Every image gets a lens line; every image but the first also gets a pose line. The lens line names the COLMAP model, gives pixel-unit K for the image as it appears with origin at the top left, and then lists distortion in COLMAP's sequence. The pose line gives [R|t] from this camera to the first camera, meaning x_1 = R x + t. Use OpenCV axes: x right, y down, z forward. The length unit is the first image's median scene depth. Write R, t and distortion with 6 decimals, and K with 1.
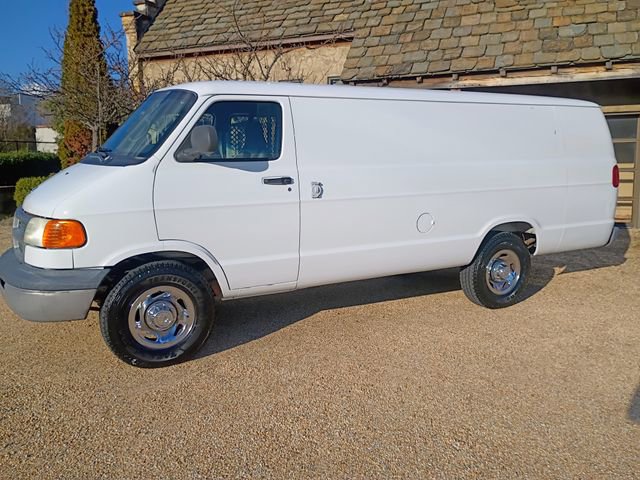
lens RADIAL K [[558.2, 0, 320.5], [0, 558.2, 234.2], [0, 0, 1]] dist [0.070654, -0.092808]
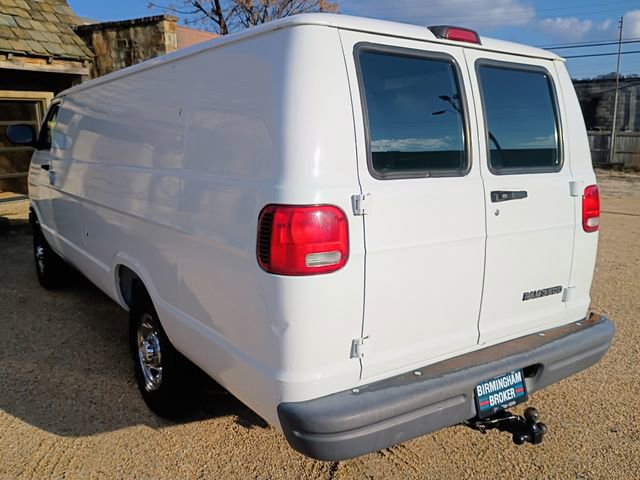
lens RADIAL K [[558.2, 0, 319.6], [0, 558.2, 236.4], [0, 0, 1]] dist [0.070654, -0.092808]
pose [[0.072220, -0.194931, 0.978154, -0.621370], [0.137411, 0.973308, 0.183820, -0.074477], [-0.987878, 0.121134, 0.097078, 0.349474]]
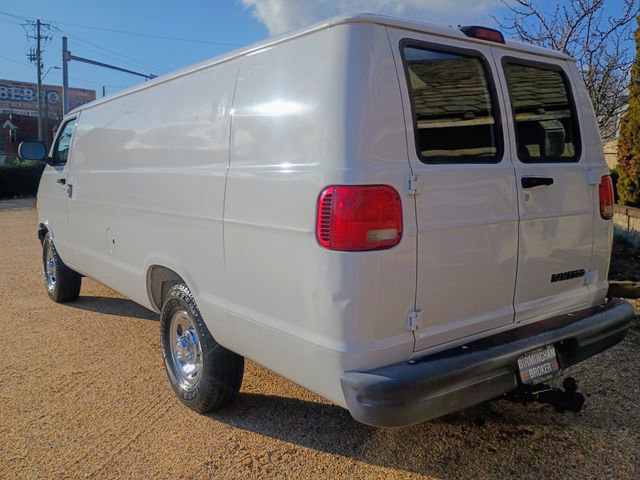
lens RADIAL K [[558.2, 0, 323.8], [0, 558.2, 237.6], [0, 0, 1]] dist [0.070654, -0.092808]
pose [[0.030975, -0.154154, 0.987561, -0.638540], [0.156461, 0.976603, 0.147536, -0.064515], [-0.987198, 0.149945, 0.054369, 0.377171]]
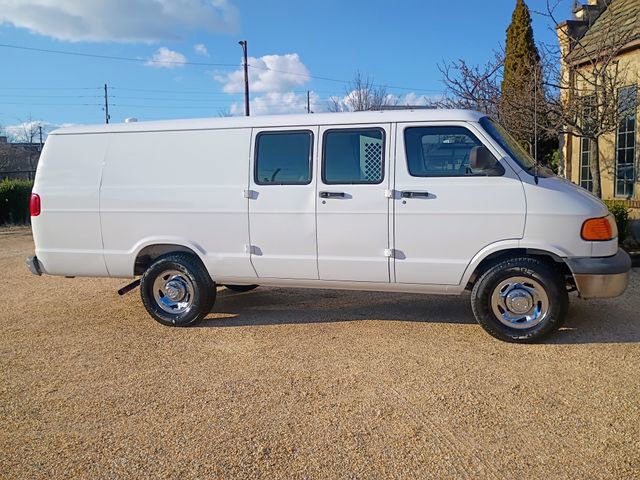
lens RADIAL K [[558.2, 0, 322.9], [0, 558.2, 231.4], [0, 0, 1]] dist [0.070654, -0.092808]
pose [[0.582621, 0.055862, -0.810822, 0.340185], [-0.071736, 0.997276, 0.017162, -0.020301], [0.809572, 0.048167, 0.585041, 0.136381]]
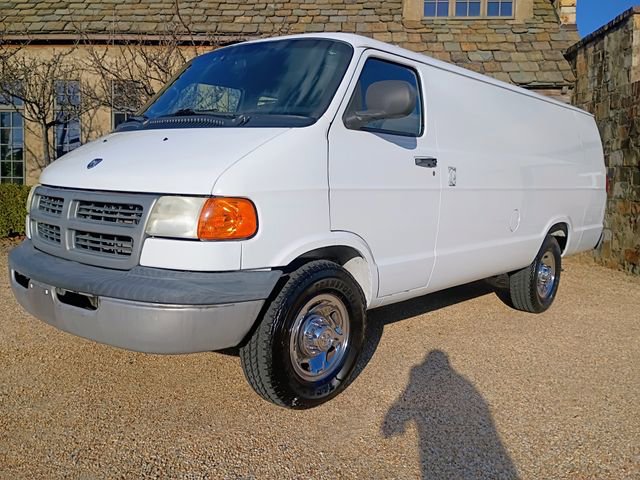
lens RADIAL K [[558.2, 0, 318.8], [0, 558.2, 234.3], [0, 0, 1]] dist [0.070654, -0.092808]
pose [[0.937675, -0.003853, 0.347492, -0.209515], [0.020405, 0.998824, -0.043984, 0.017777], [-0.346914, 0.048333, 0.936651, 0.119409]]
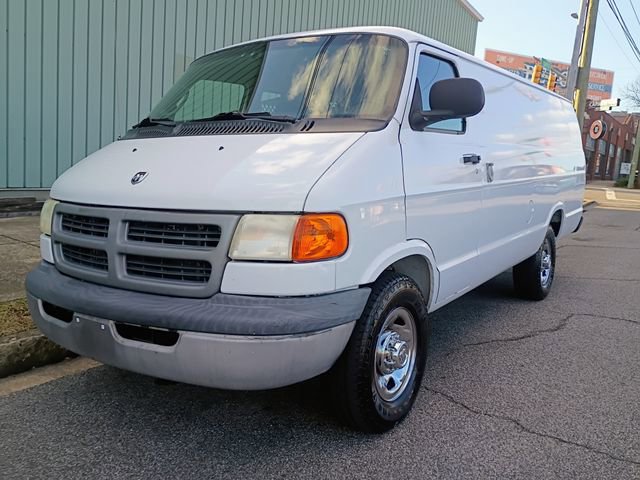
lens RADIAL K [[558.2, 0, 317.4], [0, 558.2, 233.9], [0, 0, 1]] dist [0.070654, -0.092808]
pose [[0.887232, -0.059579, 0.457461, -0.263532], [0.075022, 0.997059, -0.015648, 0.002110], [-0.455183, 0.048203, 0.889092, 0.163703]]
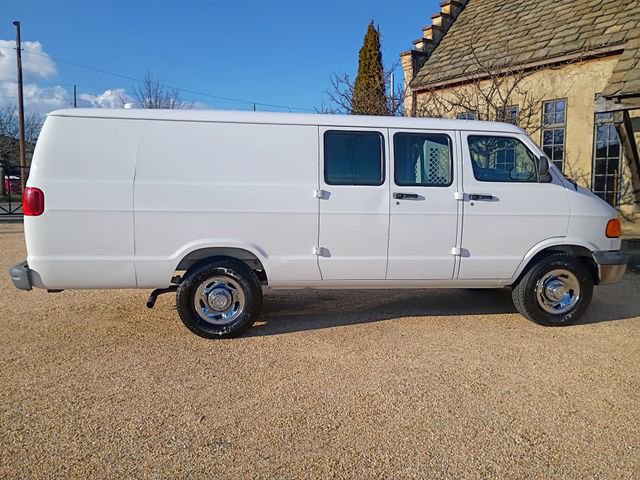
lens RADIAL K [[558.2, 0, 320.1], [0, 558.2, 235.4], [0, 0, 1]] dist [0.070654, -0.092808]
pose [[0.861666, 0.044147, -0.505552, 0.131018], [-0.062222, 0.997883, -0.018911, 0.005824], [0.503647, 0.047751, 0.862589, -0.049369]]
